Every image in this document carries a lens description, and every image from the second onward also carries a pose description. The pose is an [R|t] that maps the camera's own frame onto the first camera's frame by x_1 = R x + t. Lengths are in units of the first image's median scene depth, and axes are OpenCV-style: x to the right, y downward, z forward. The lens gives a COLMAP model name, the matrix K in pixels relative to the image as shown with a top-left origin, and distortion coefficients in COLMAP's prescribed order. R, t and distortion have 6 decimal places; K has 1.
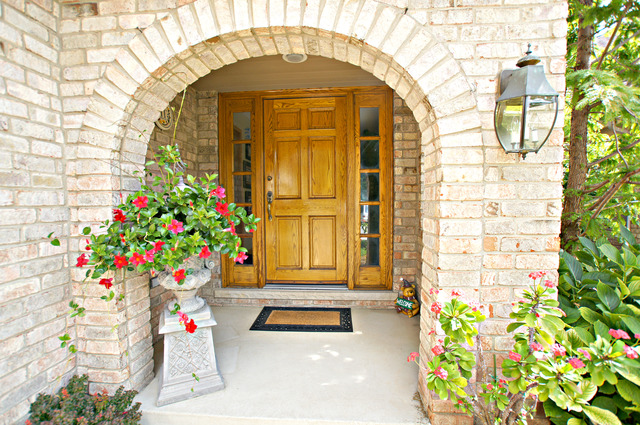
lens RADIAL K [[302.3, 0, 318.8], [0, 302.3, 213.9], [0, 0, 1]] dist [-0.022197, 0.006107]
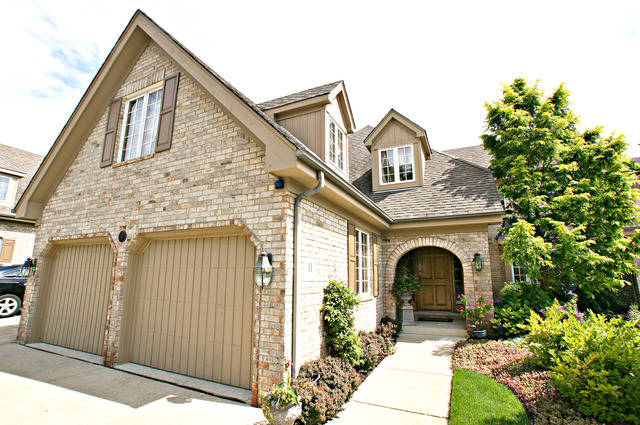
lens RADIAL K [[302.3, 0, 319.6], [0, 302.3, 215.2], [0, 0, 1]] dist [-0.022197, 0.006107]
pose [[0.930719, -0.058159, -0.361080, 0.033193], [-0.030823, 0.971290, -0.235894, 0.148399], [0.364433, 0.230681, 0.902206, -4.219231]]
